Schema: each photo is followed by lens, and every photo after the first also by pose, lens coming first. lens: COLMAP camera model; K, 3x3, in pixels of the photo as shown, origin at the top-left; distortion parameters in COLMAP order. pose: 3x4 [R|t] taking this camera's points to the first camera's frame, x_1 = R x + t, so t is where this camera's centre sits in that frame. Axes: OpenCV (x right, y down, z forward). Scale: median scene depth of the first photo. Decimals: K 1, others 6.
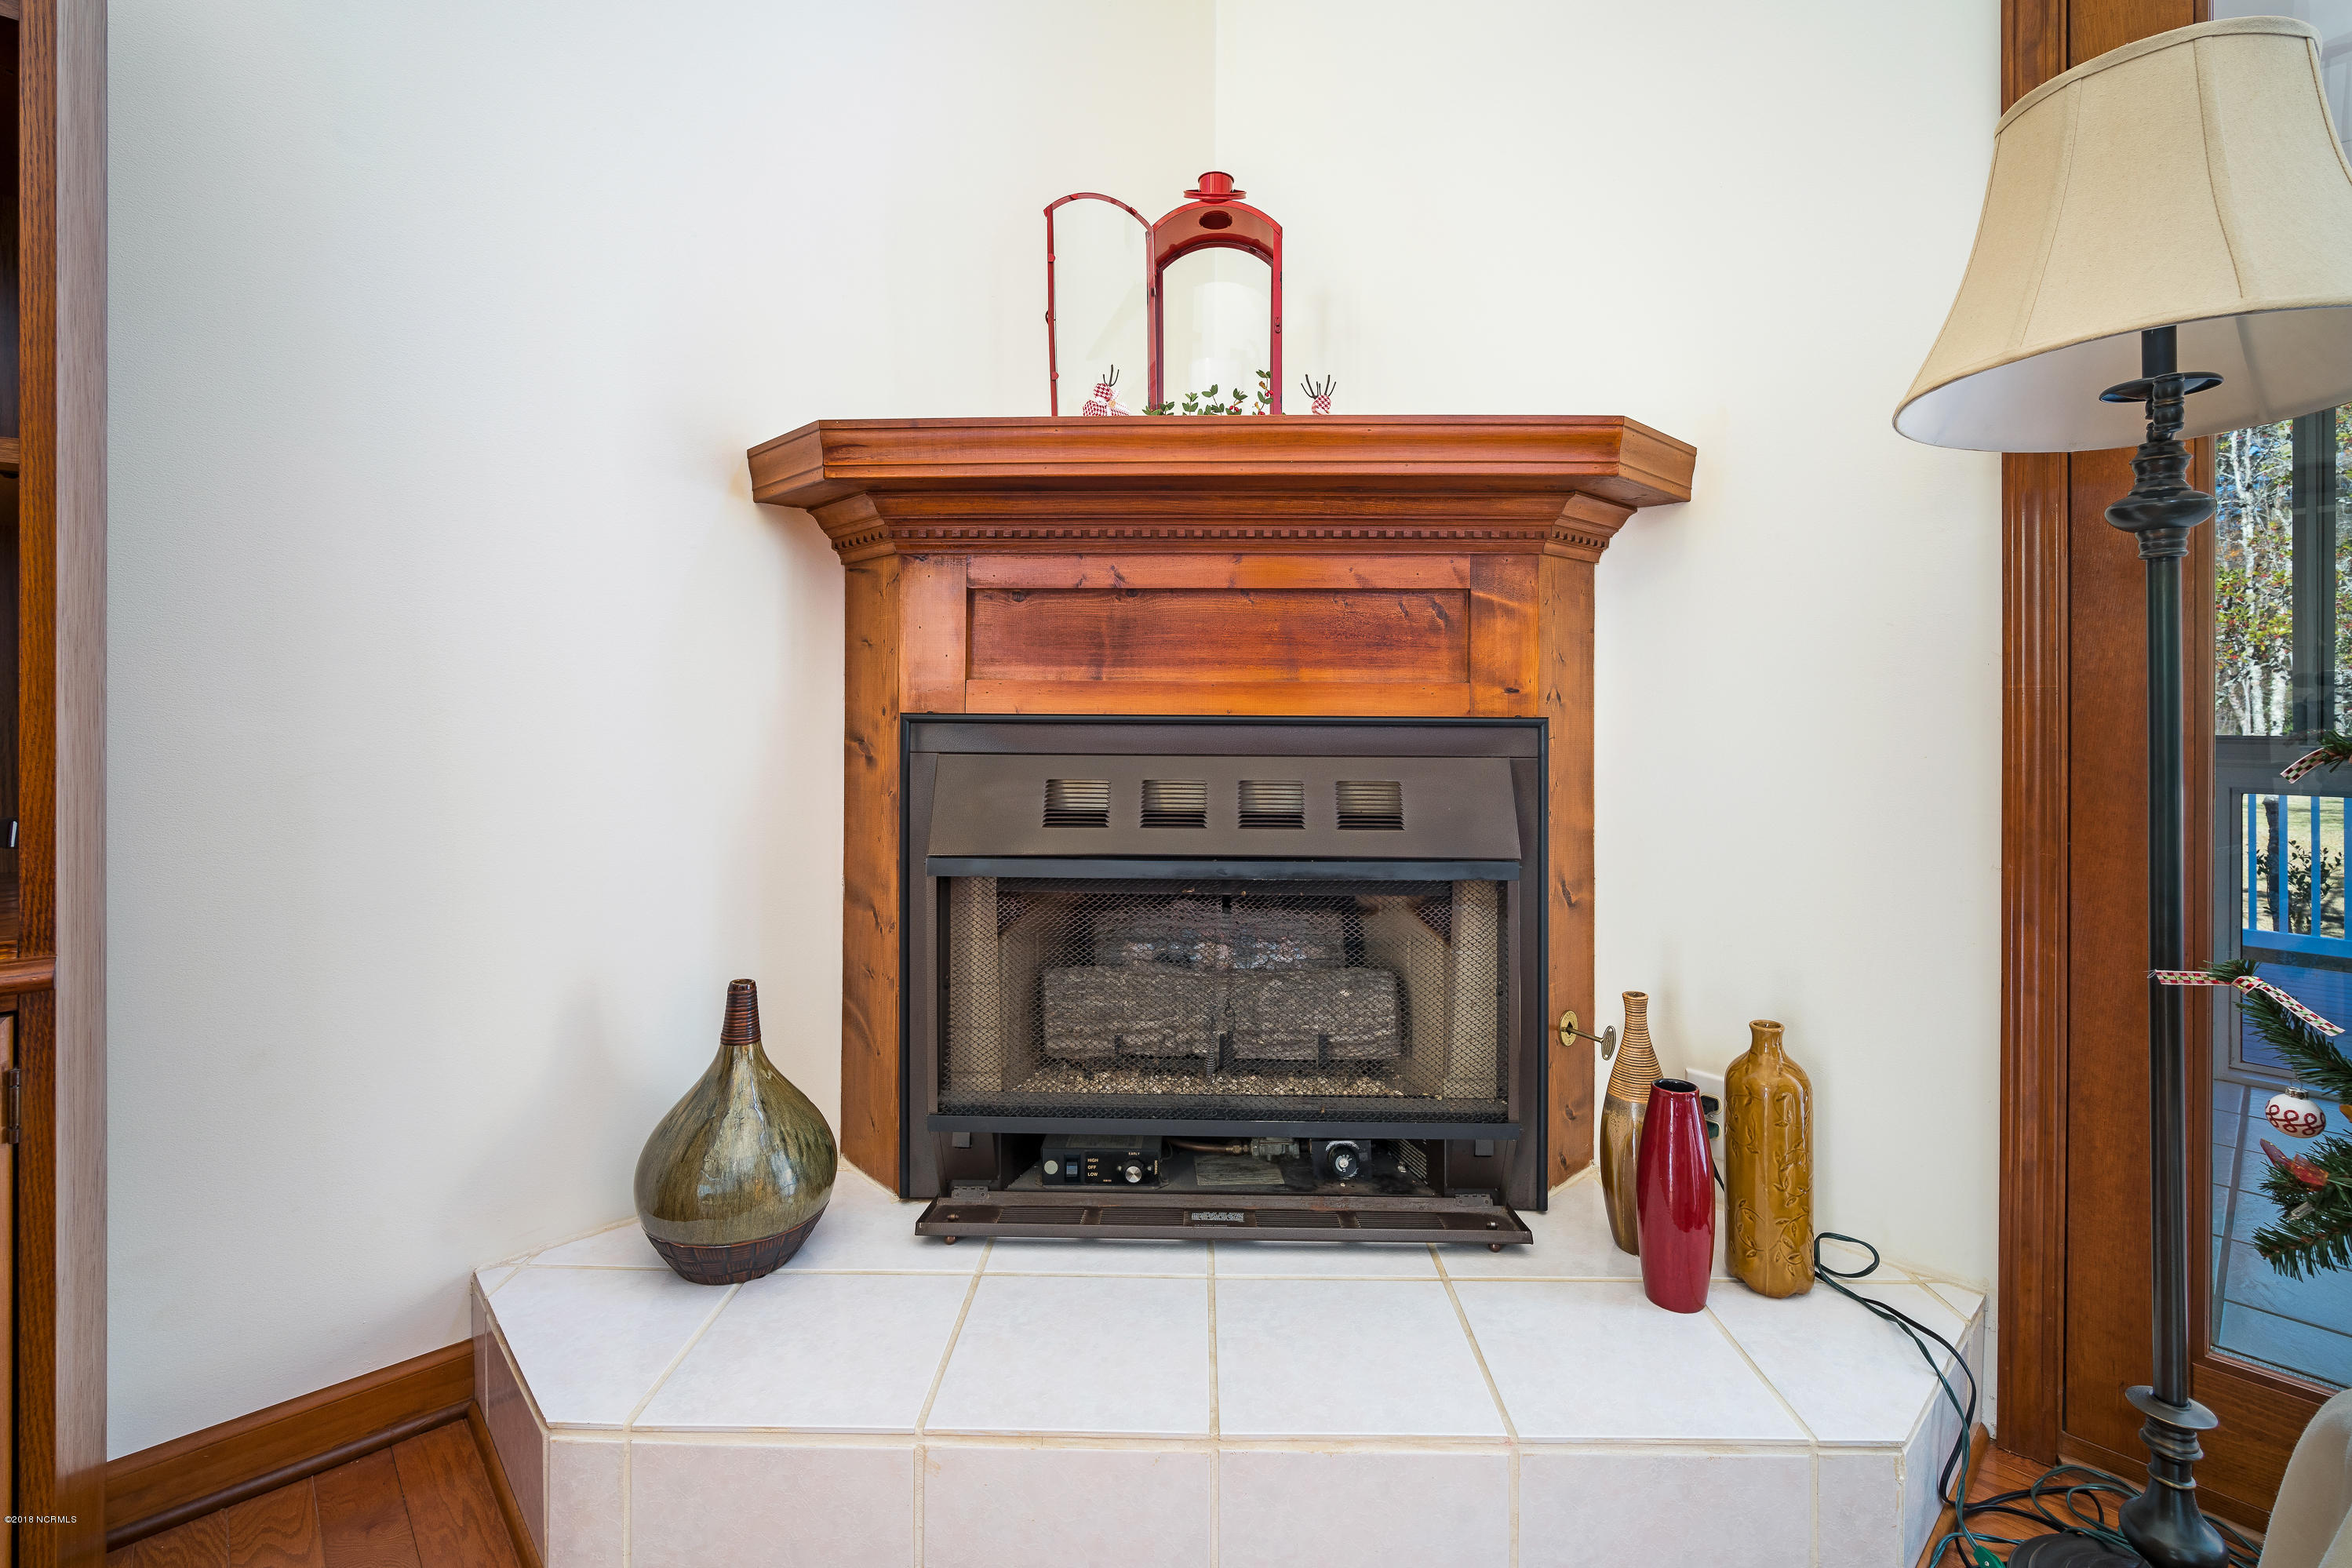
lens RADIAL K [[1064.2, 0, 1185.1], [0, 1064.2, 715.1], [0, 0, 1]] dist [-0.001610, -0.000170]
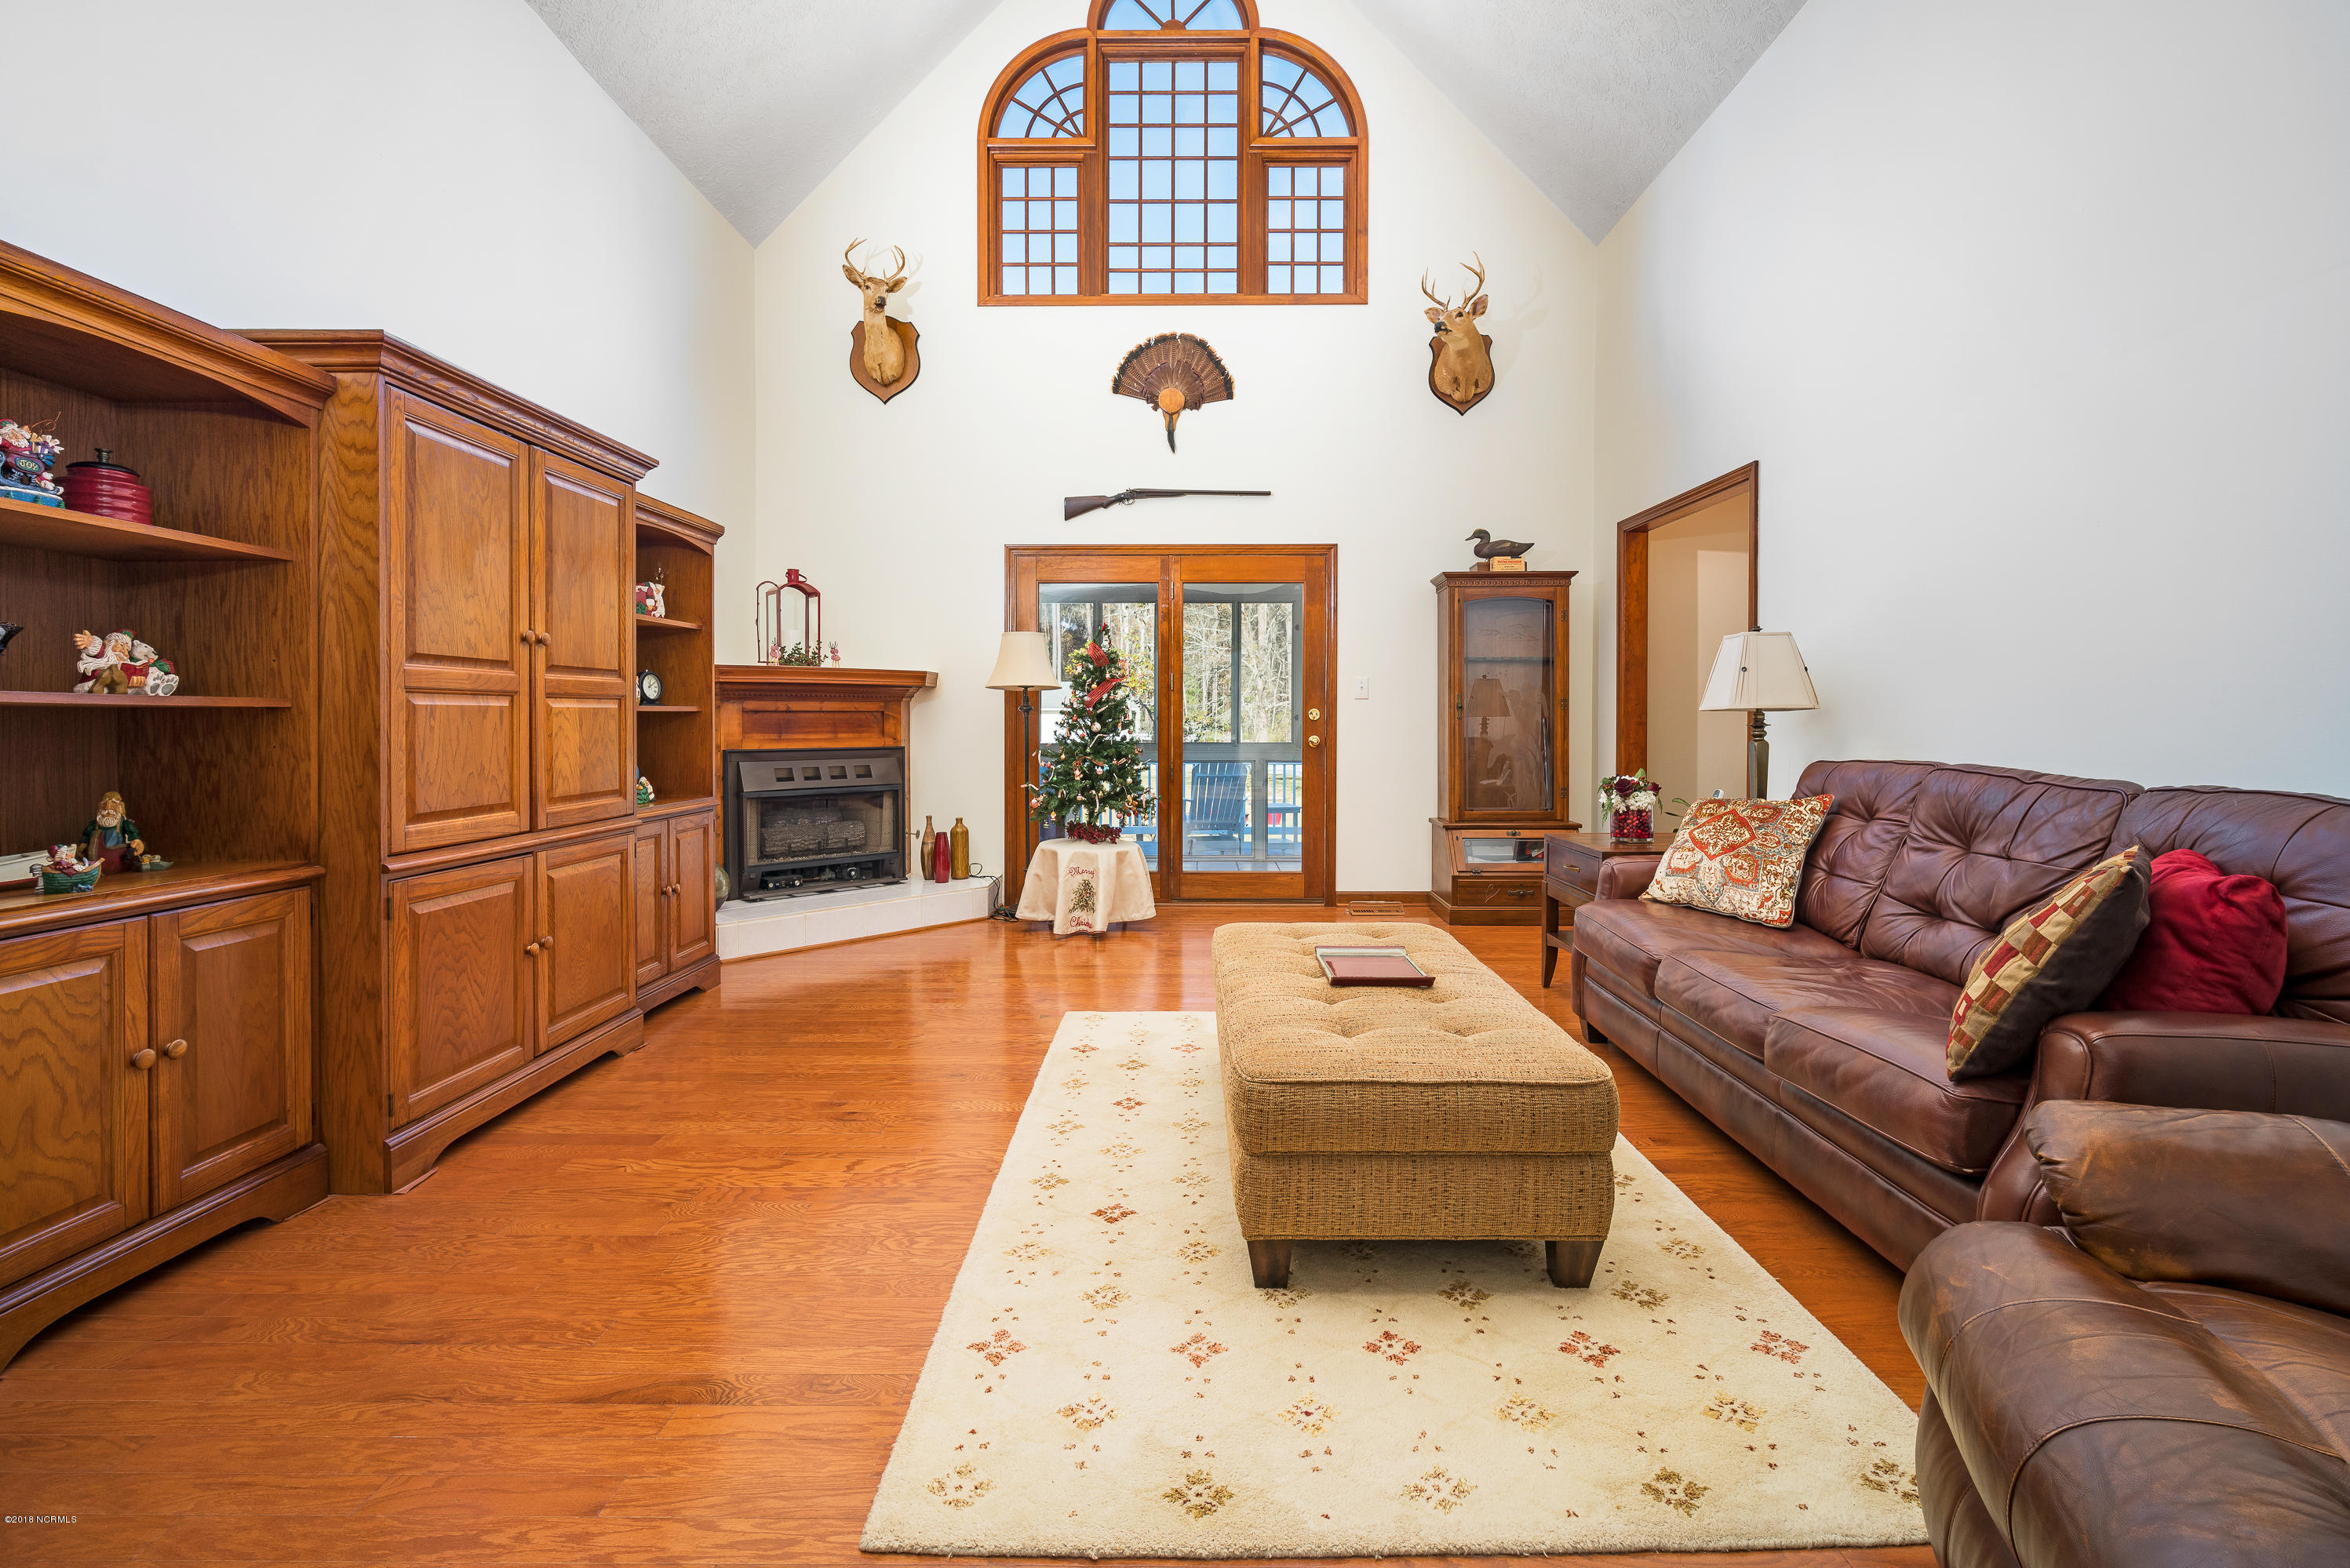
lens RADIAL K [[1034.6, 0, 1184.2], [0, 1034.6, 720.1], [0, 0, 1]] dist [-0.013419, -0.000107]
pose [[0.692543, -0.007255, 0.721340, -1.535669], [0.000827, 0.999957, 0.009263, -0.118530], [-0.721376, -0.005819, 0.692520, -2.131435]]
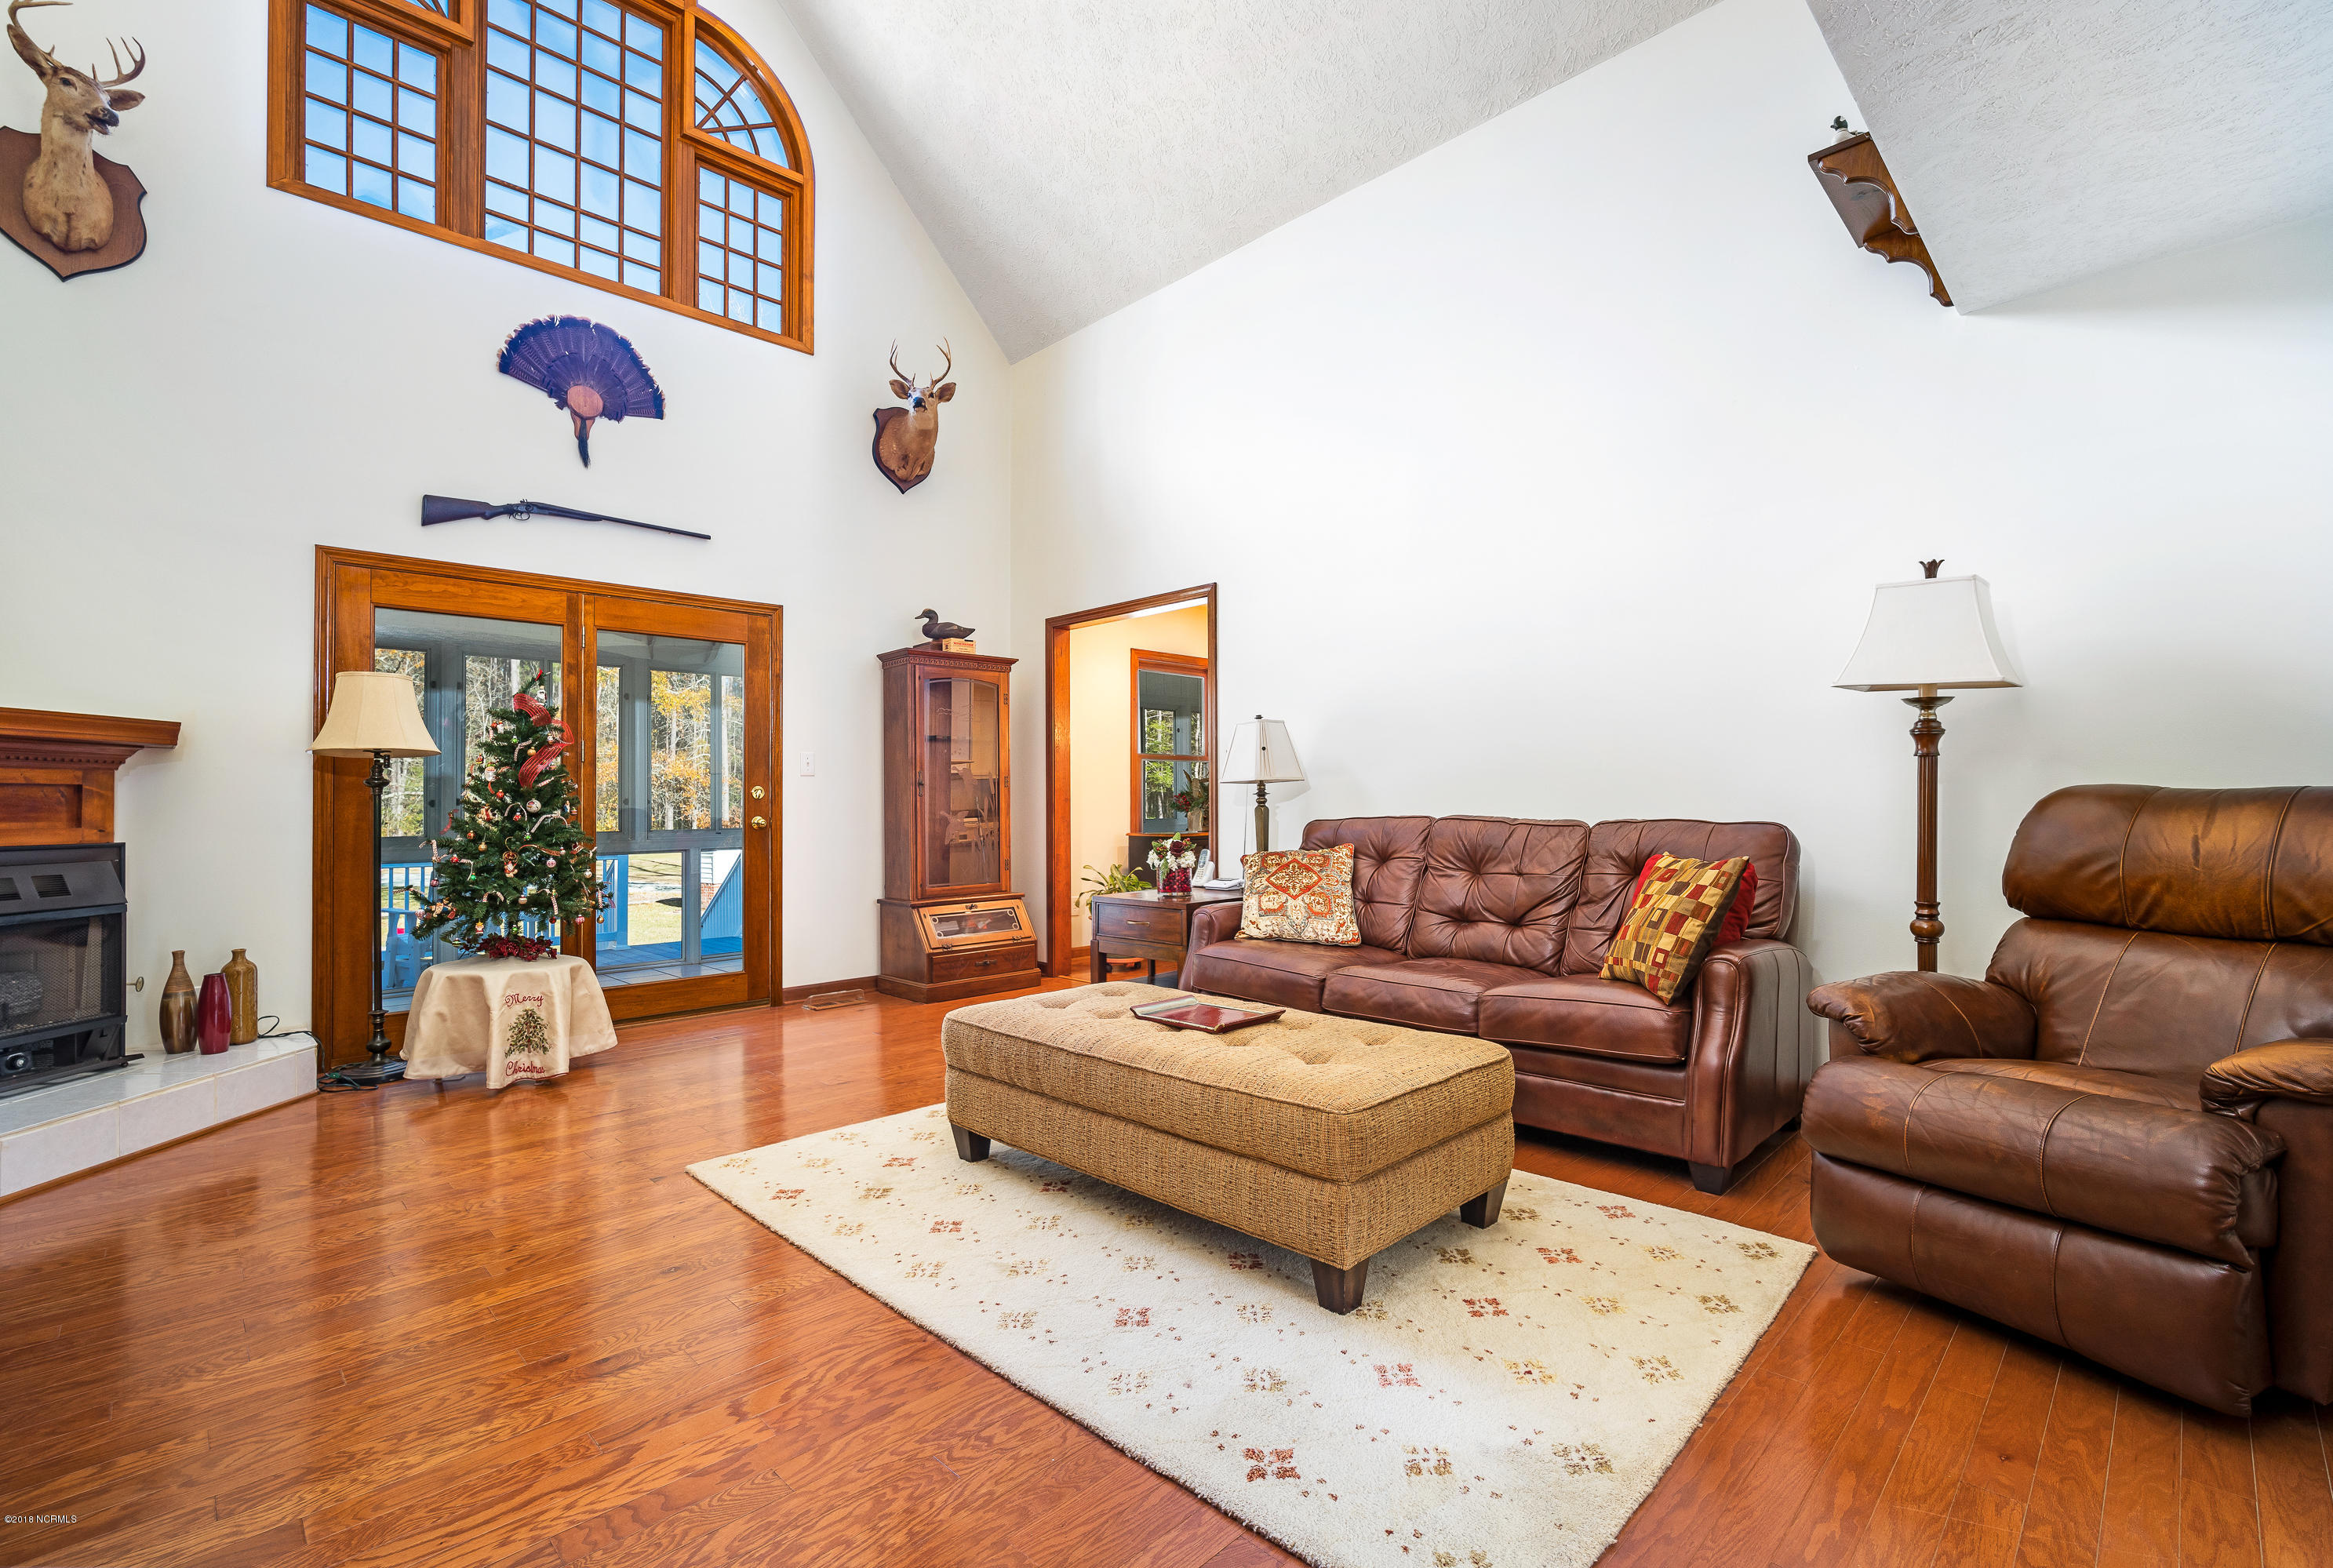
lens RADIAL K [[1031.5, 0, 1166.5], [0, 1031.5, 784.0], [0, 0, 1]] dist [-0.018967, 0.005774]
pose [[-0.024209, 0.016927, 0.999564, -1.847156], [0.007733, 0.999830, -0.016744, -0.067863], [-0.999677, 0.007325, -0.024336, -1.154766]]
